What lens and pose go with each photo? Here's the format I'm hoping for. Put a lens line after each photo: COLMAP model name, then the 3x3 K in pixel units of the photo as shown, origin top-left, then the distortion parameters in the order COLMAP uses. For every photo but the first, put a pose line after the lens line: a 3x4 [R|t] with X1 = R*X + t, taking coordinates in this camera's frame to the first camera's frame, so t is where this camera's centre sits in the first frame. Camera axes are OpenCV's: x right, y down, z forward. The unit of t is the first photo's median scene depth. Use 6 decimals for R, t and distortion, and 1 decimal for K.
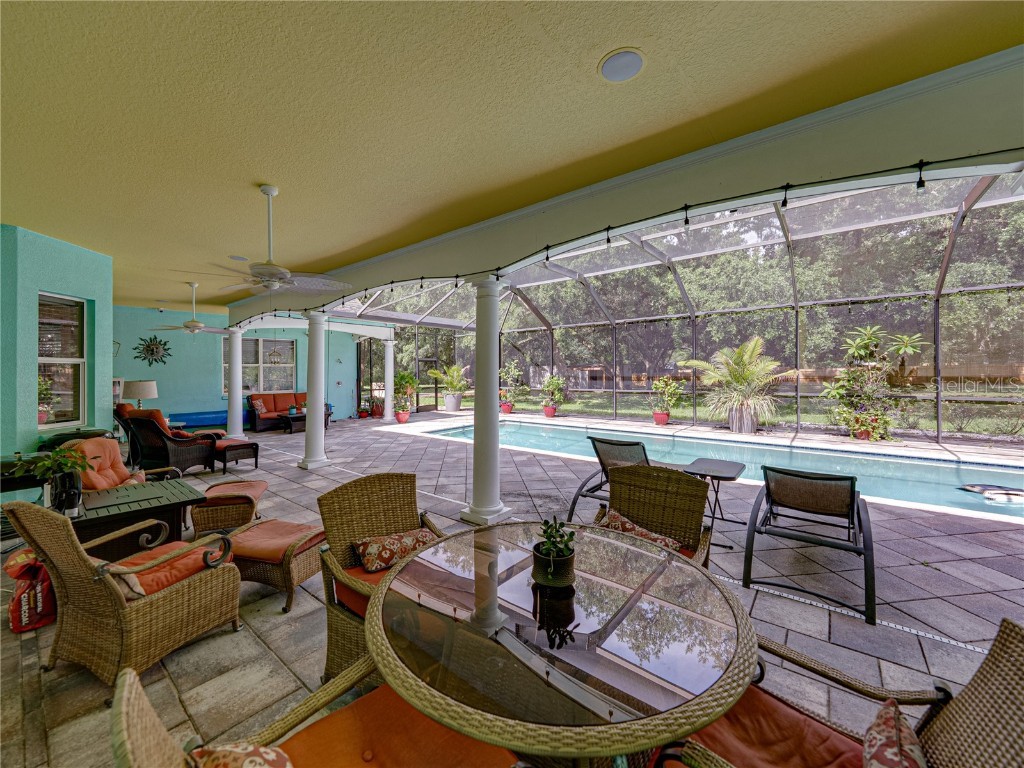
lens RADIAL K [[394.9, 0, 513.6], [0, 394.9, 370.8], [0, 0, 1]] dist [-0.006788, -0.000027]
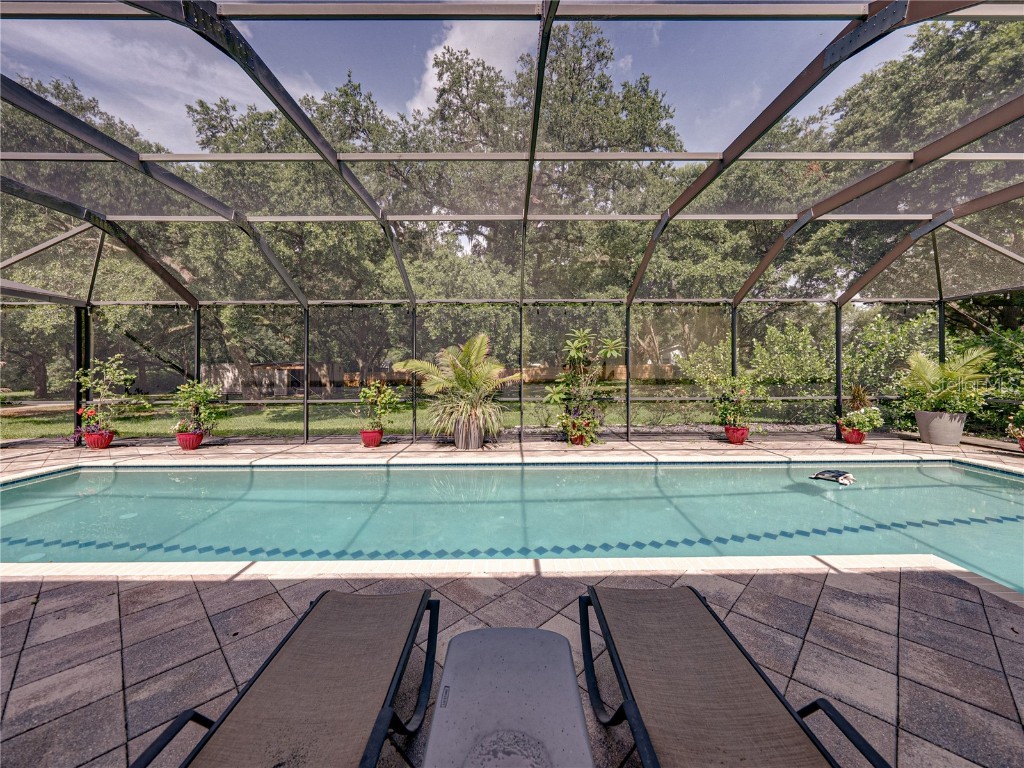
lens RADIAL K [[403.3, 0, 517.2], [0, 403.3, 367.9], [0, 0, 1]] dist [-0.002847, -0.000171]
pose [[0.770059, 0.005825, 0.637946, 0.101656], [-0.003025, 0.999980, -0.005480, -0.007190], [-0.637965, 0.002290, 0.770062, 0.245683]]
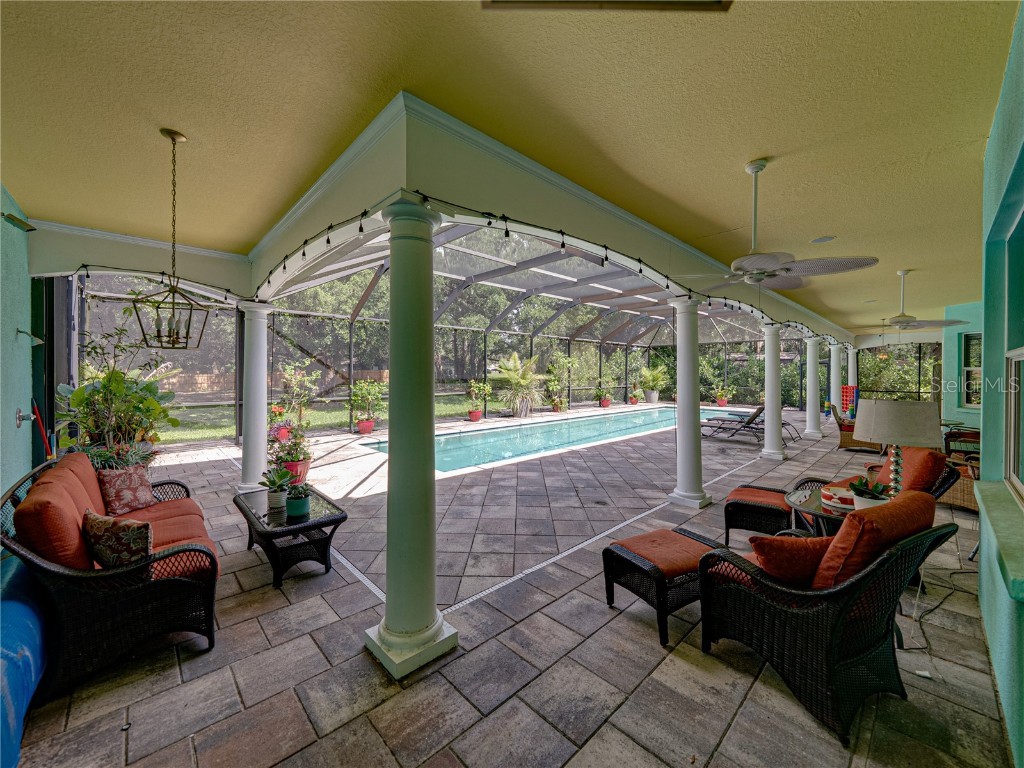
lens RADIAL K [[396.8, 0, 512.0], [0, 396.8, 384.0], [0, 0, 1]] dist [-0.000657, -0.000126]
pose [[0.135454, -0.021062, 0.990560, -0.781818], [-0.005309, 0.999744, 0.021983, 0.000131], [-0.990769, -0.008237, 0.135307, 0.734694]]
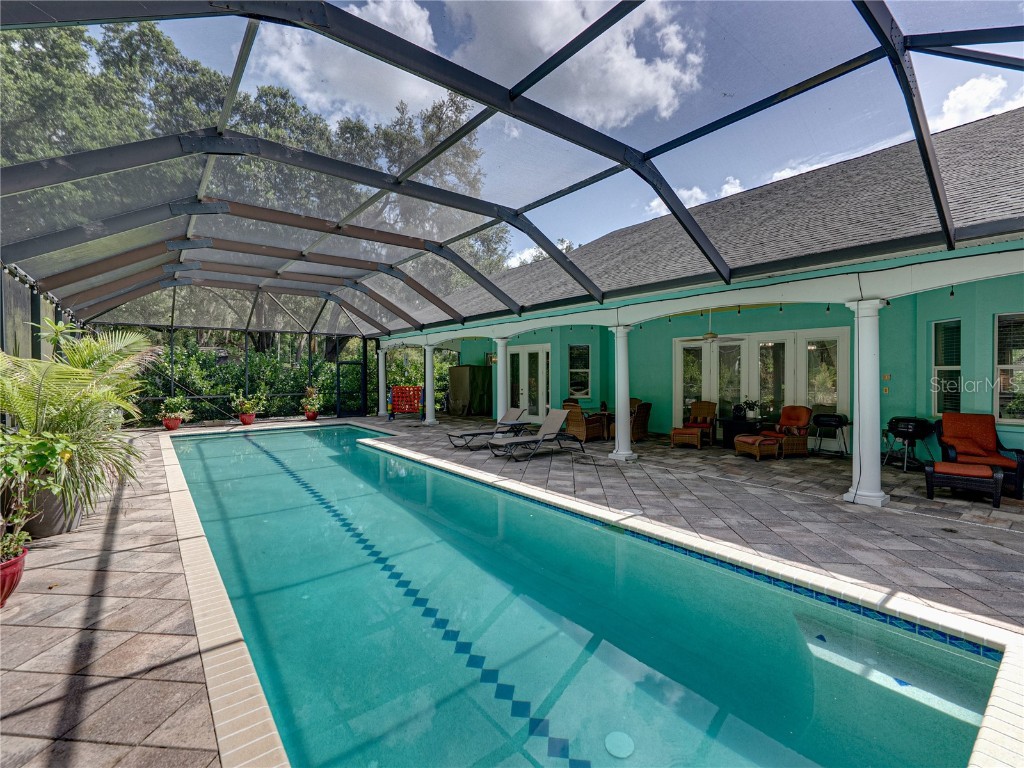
lens RADIAL K [[461.5, 0, 512.0], [0, 461.5, 384.0], [0, 0, 1]] dist [-0.001041, -0.000566]
pose [[-0.975032, 0.004658, 0.222016, -0.021041], [0.009728, 0.999716, 0.021749, -0.008921], [-0.221852, 0.023366, -0.974800, 1.209468]]
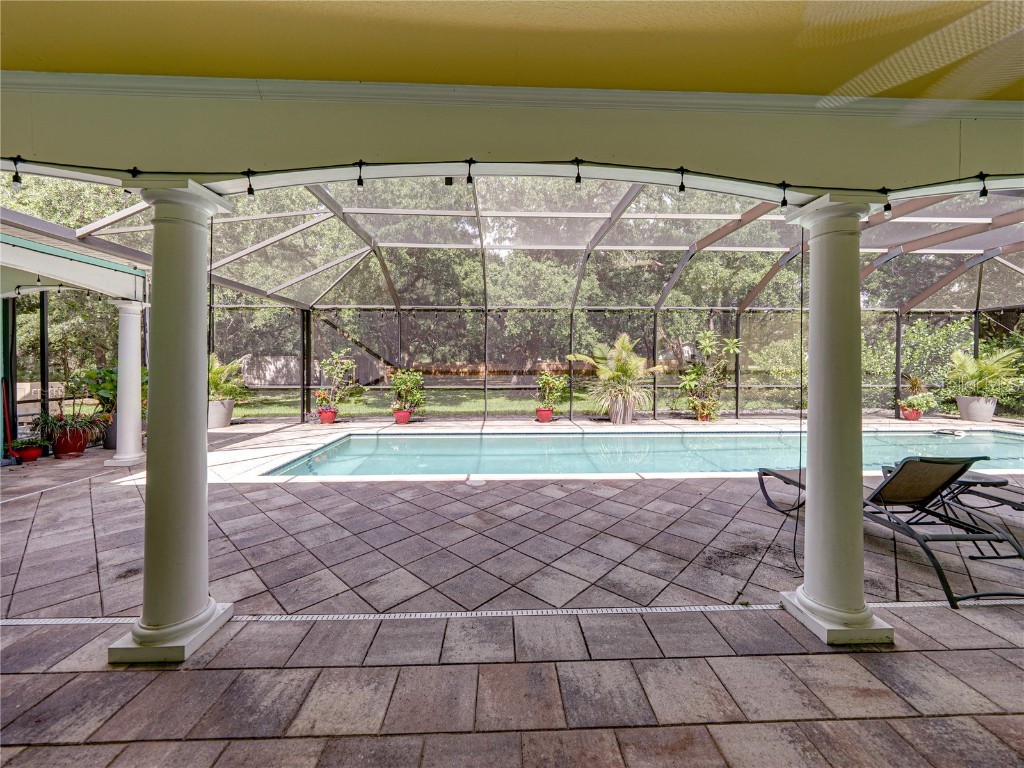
lens RADIAL K [[403.3, 0, 517.2], [0, 403.3, 367.9], [0, 0, 1]] dist [-0.002847, -0.000171]
pose [[0.753713, 0.001813, 0.657201, -0.309179], [-0.008706, 0.999936, 0.007227, 0.001108], [-0.657146, -0.011168, 0.753681, 0.320493]]
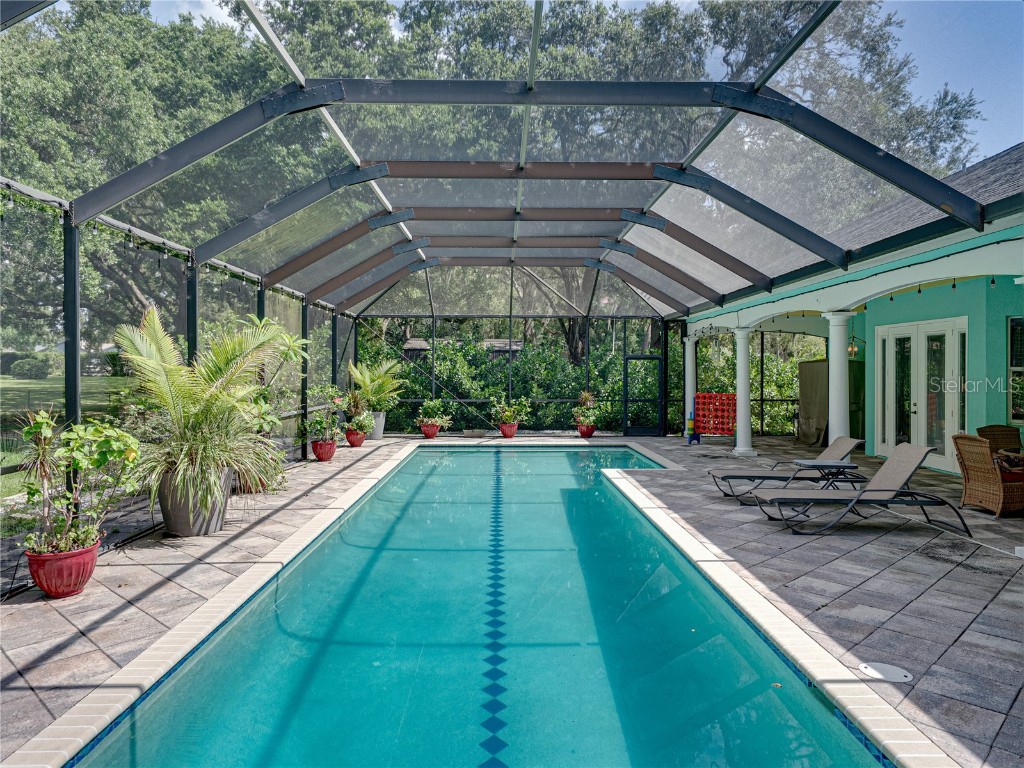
lens RADIAL K [[689.2, 0, 511.3], [0, 689.2, 381.0], [0, 0, 1]] dist [0.002777, -0.002429]
pose [[-0.638882, -0.004048, 0.769294, -0.179770], [0.001860, 0.999975, 0.006806, -0.008524], [-0.769302, 0.005779, -0.638859, 1.067055]]
